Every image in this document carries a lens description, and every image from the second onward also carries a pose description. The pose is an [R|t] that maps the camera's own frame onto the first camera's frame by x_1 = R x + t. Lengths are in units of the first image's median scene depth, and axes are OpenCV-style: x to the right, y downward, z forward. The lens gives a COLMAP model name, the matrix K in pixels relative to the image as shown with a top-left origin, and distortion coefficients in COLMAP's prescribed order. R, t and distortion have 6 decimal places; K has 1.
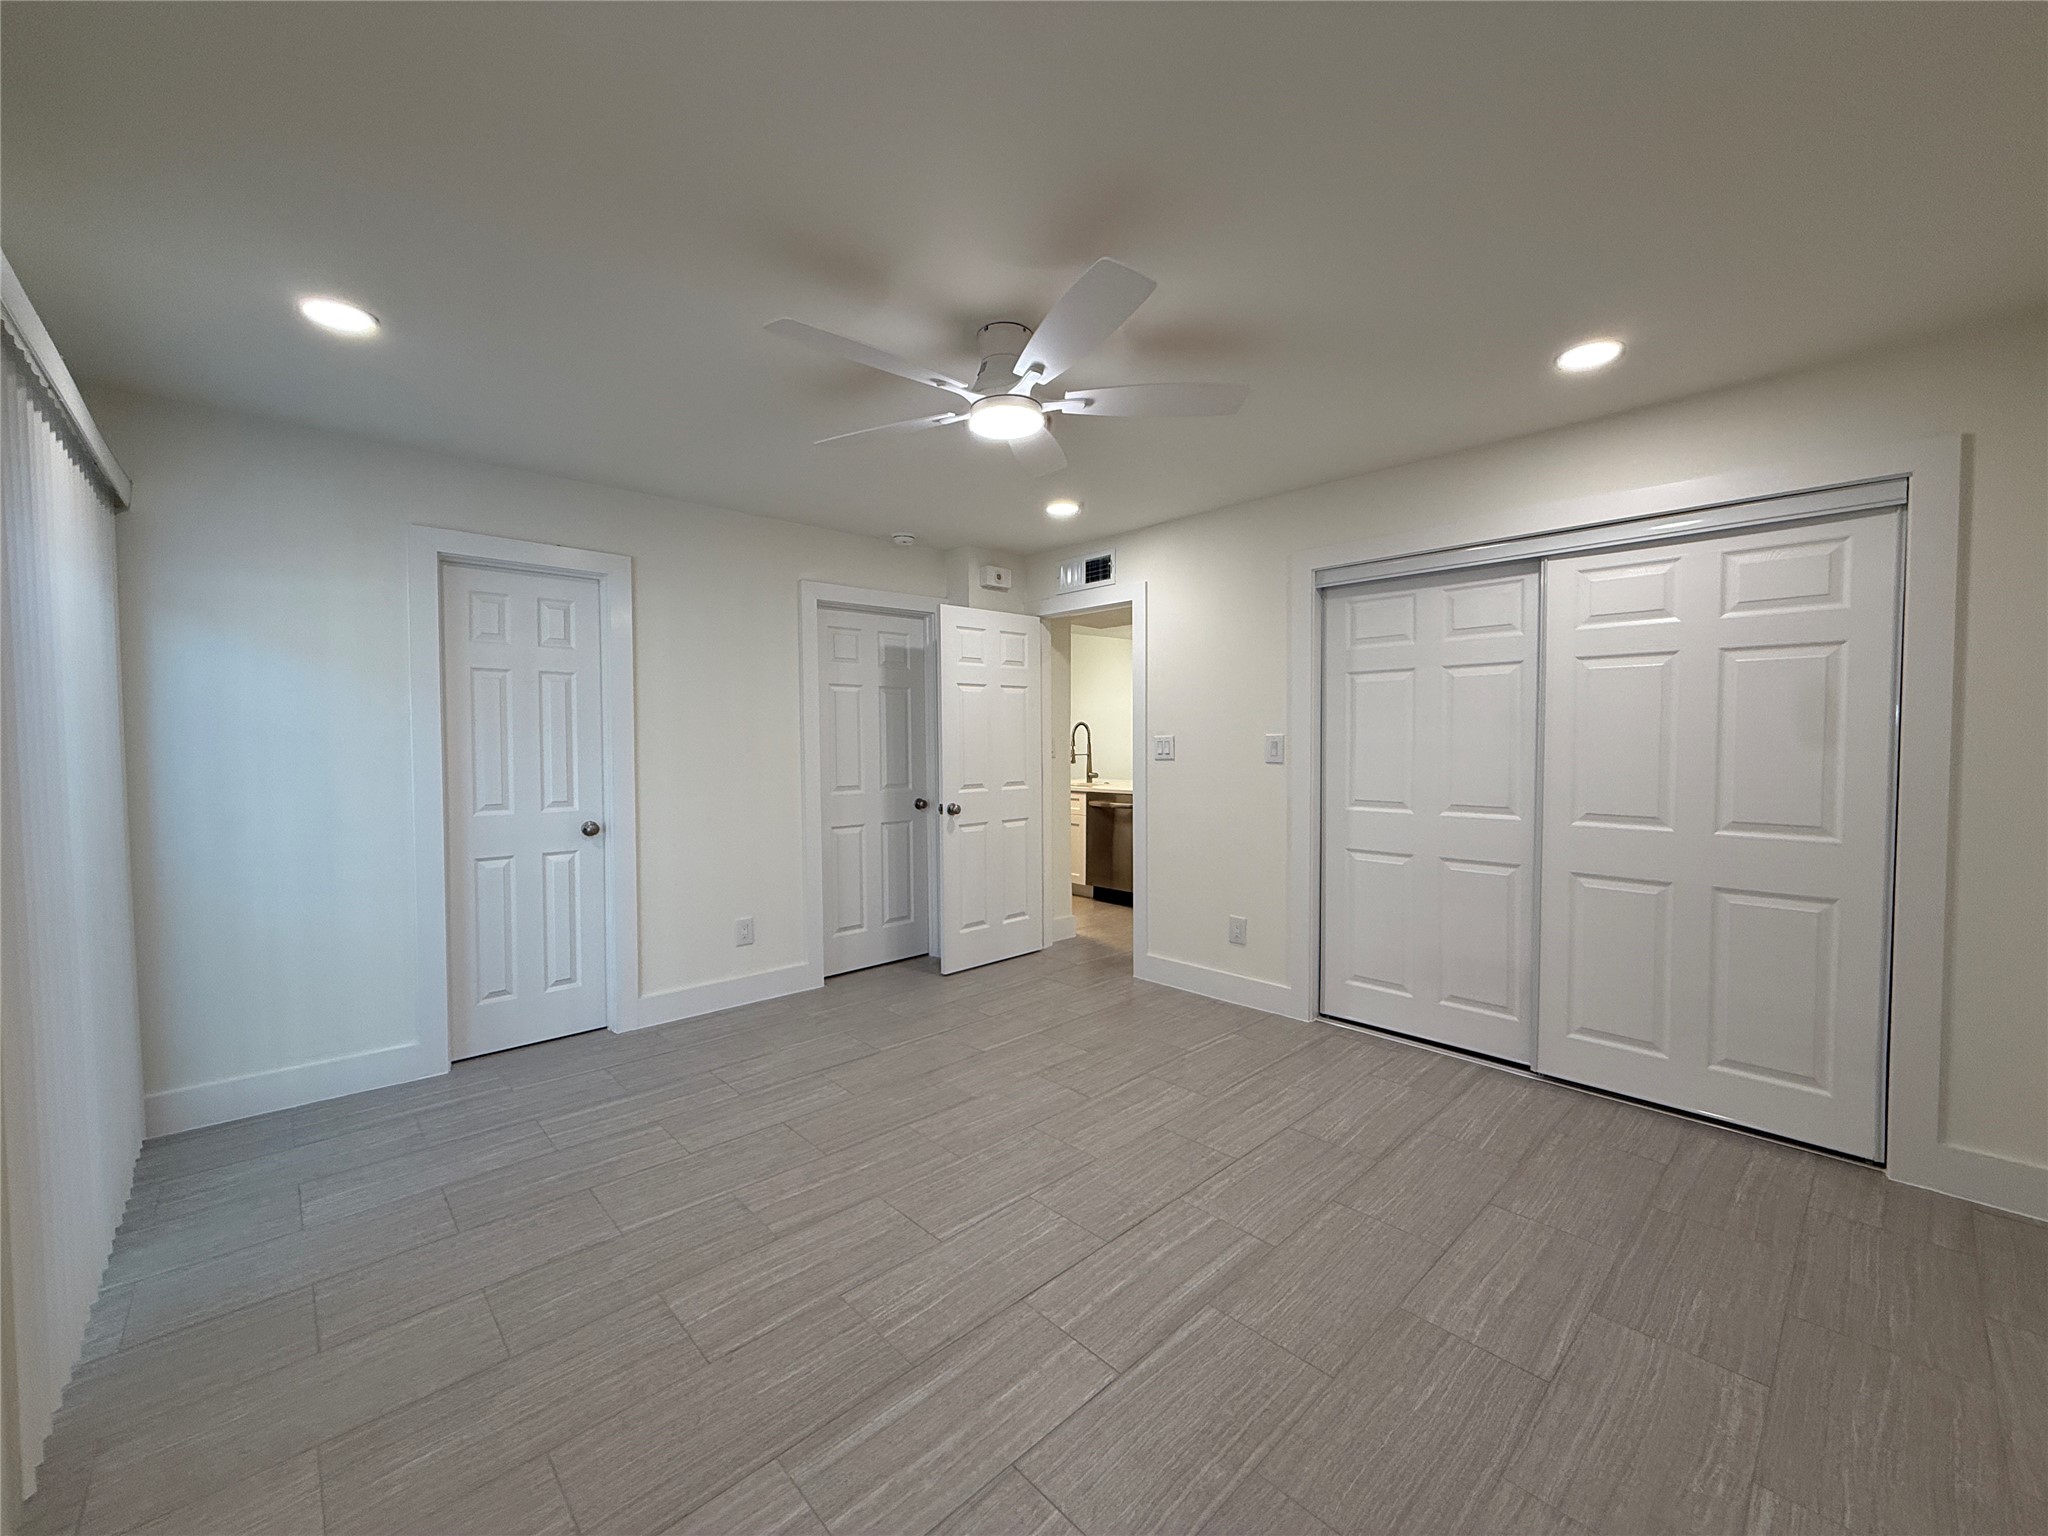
lens RADIAL K [[815.0, 0, 1019.2], [0, 815.0, 765.0], [0, 0, 1]] dist [0.000365, 0.000397]
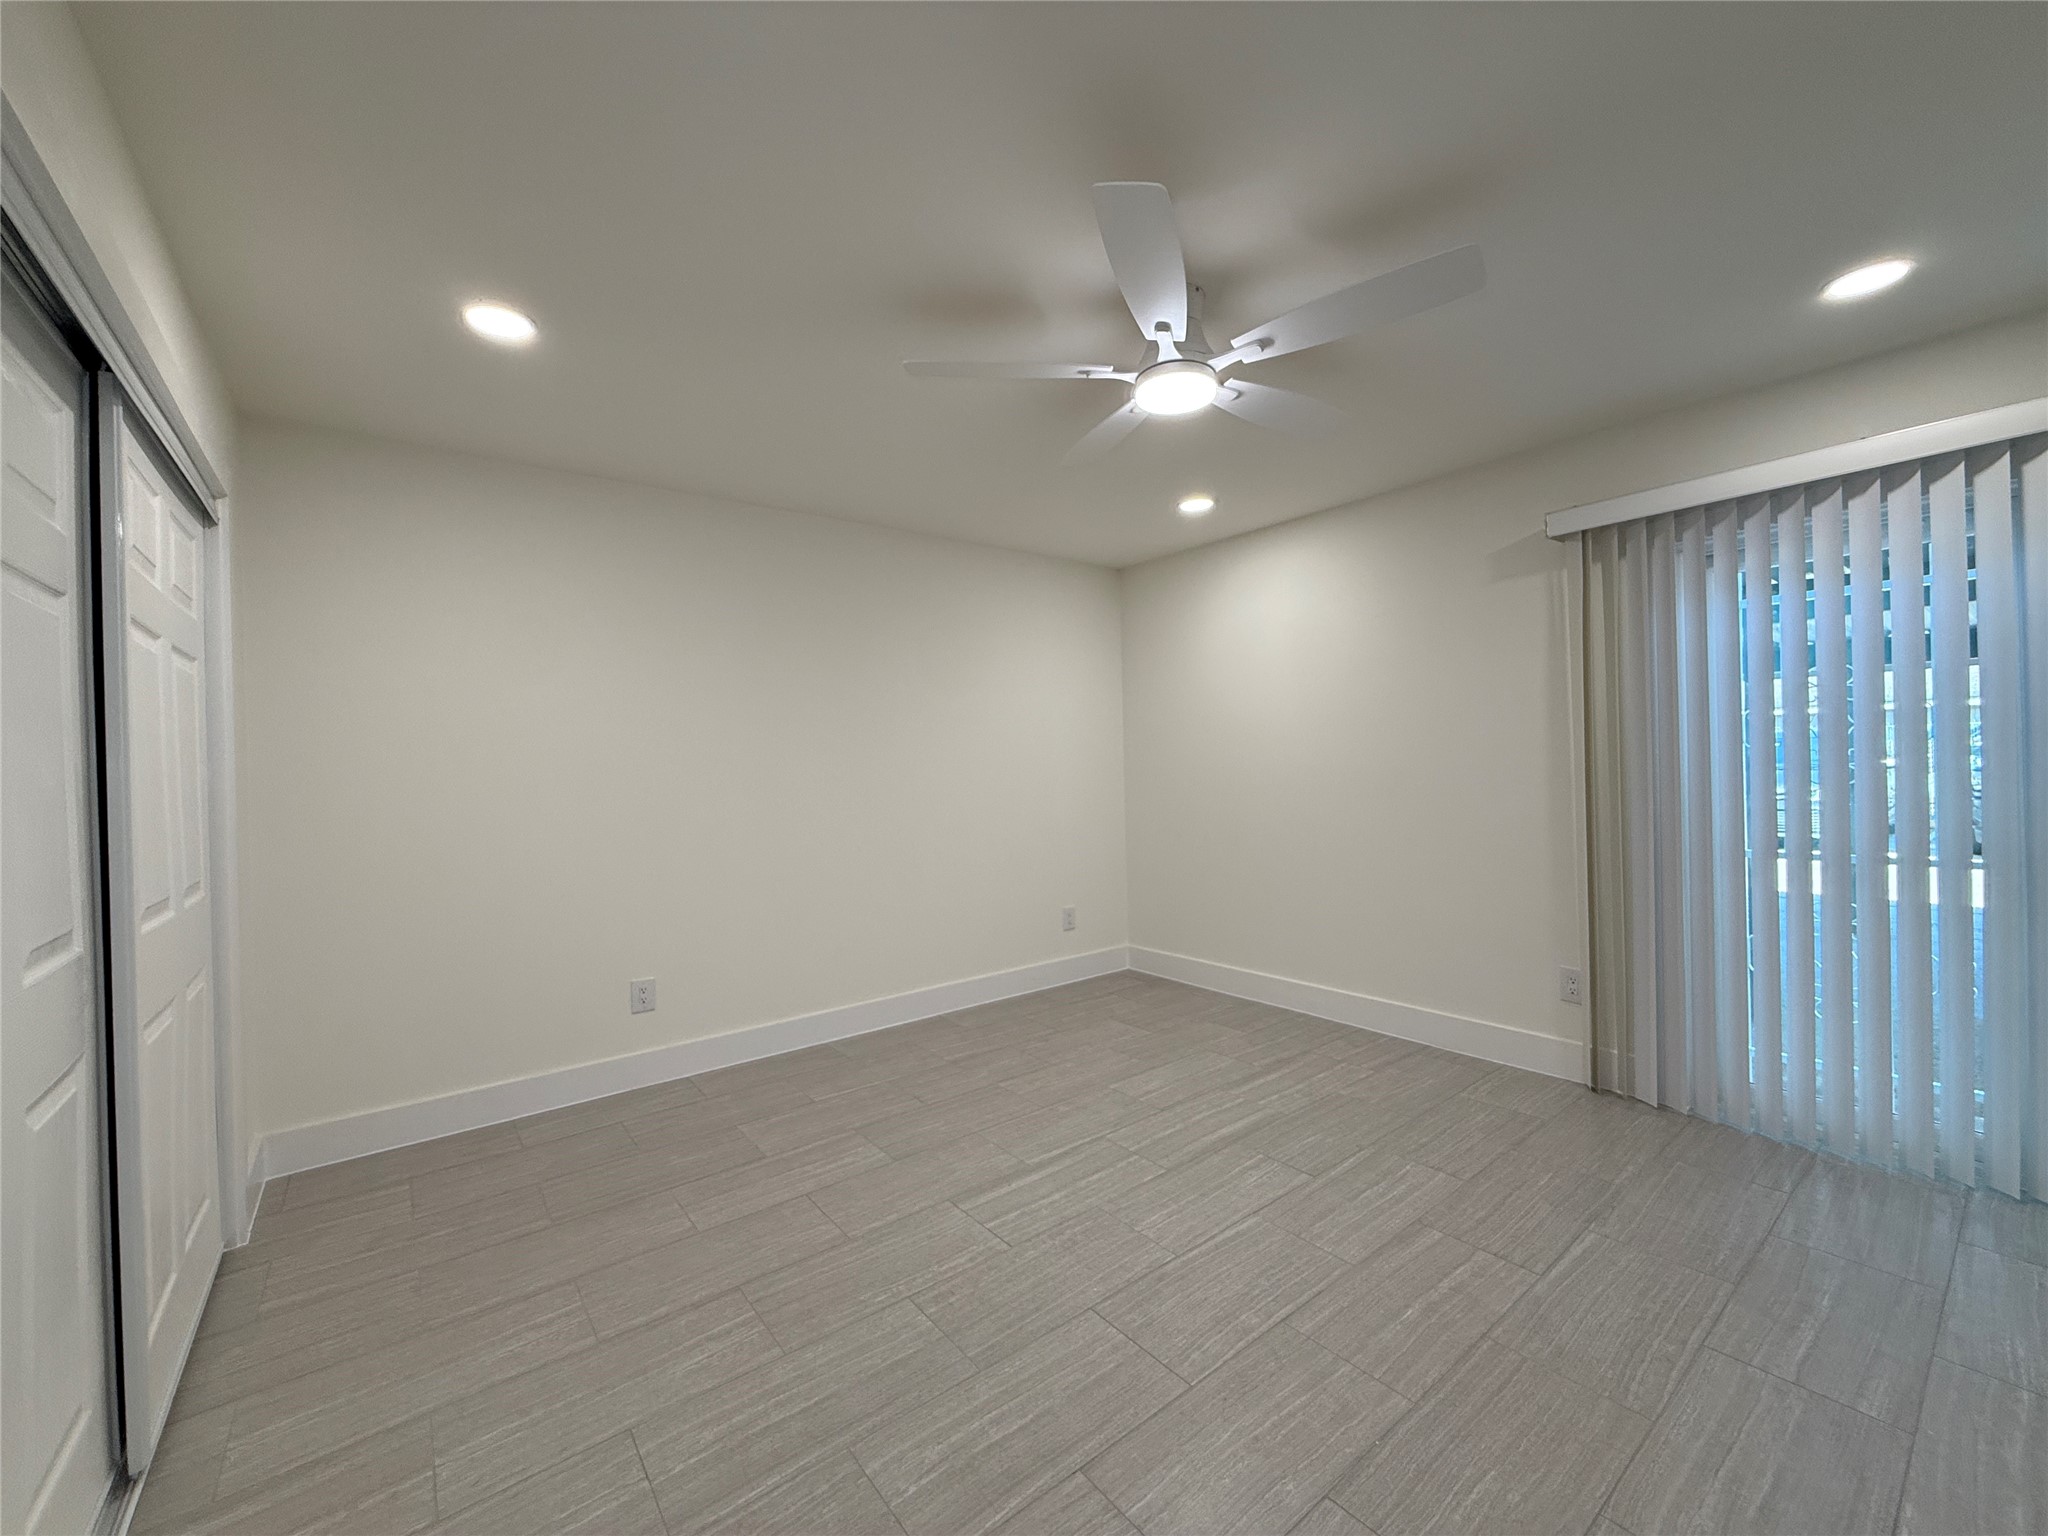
lens RADIAL K [[815.0, 0, 1019.2], [0, 815.0, 765.0], [0, 0, 1]] dist [0.000365, 0.000397]
pose [[-0.995502, 0.032616, 0.088951, 0.071810], [0.035828, 0.998753, 0.034755, -0.035918], [-0.087707, 0.037786, -0.995429, 1.561362]]
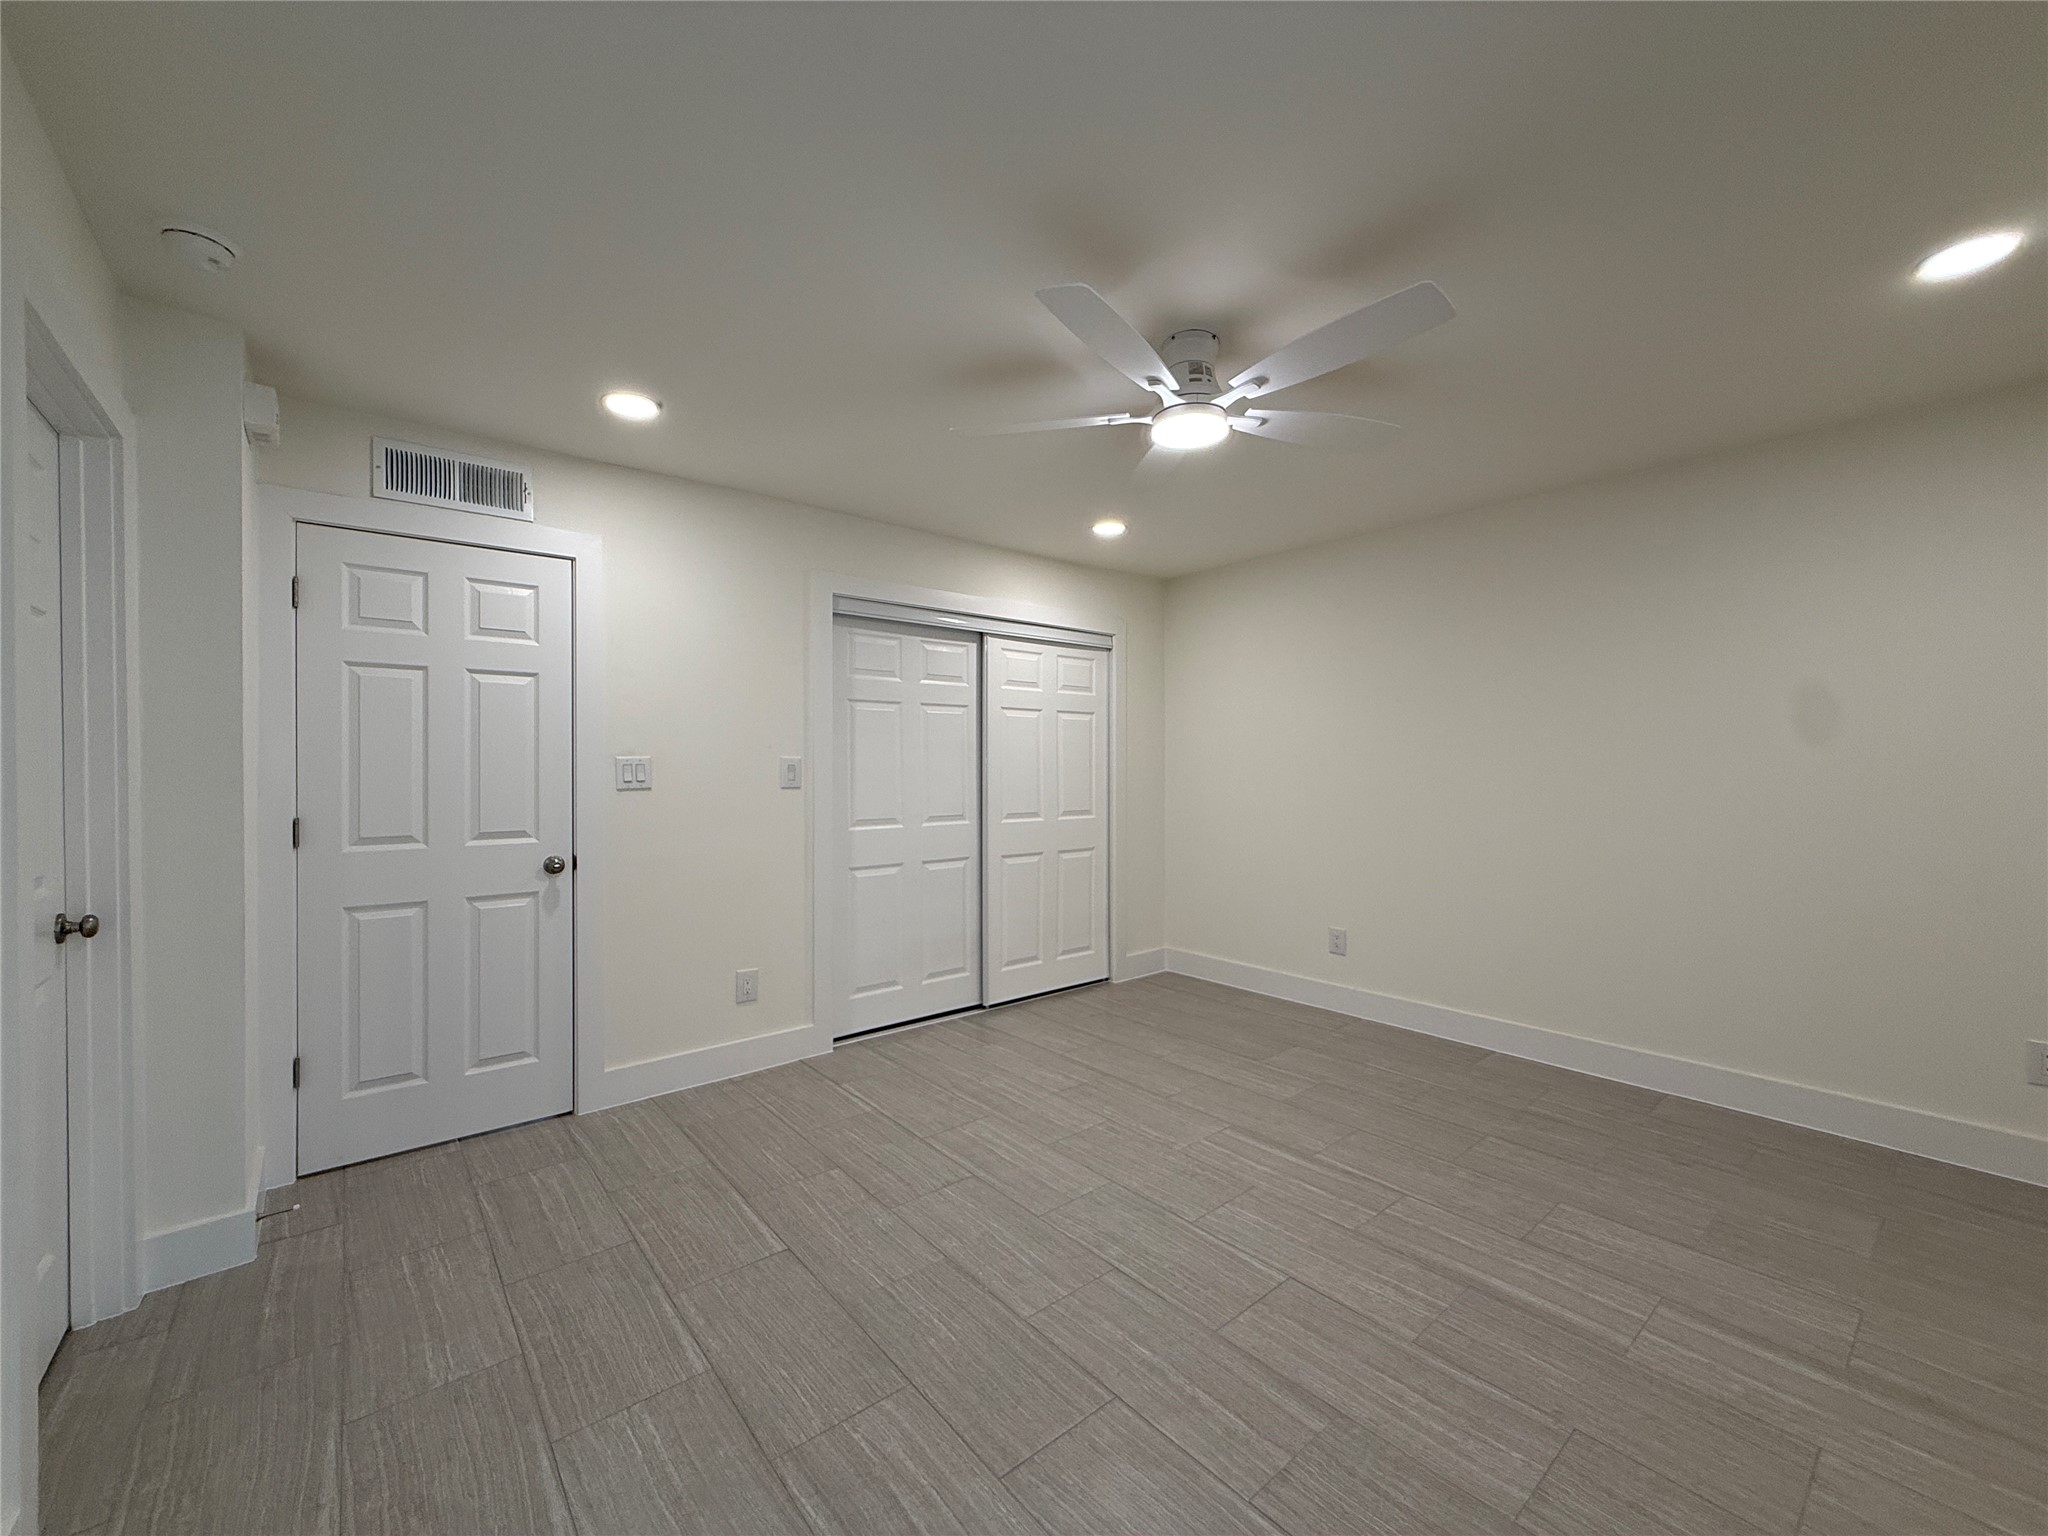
lens RADIAL K [[815.0, 0, 1019.2], [0, 815.0, 765.0], [0, 0, 1]] dist [0.000365, 0.000397]
pose [[0.059377, 0.010286, 0.998183, -0.811616], [0.036797, 0.999245, -0.012486, -0.010107], [-0.997557, 0.037472, 0.058953, 0.936681]]
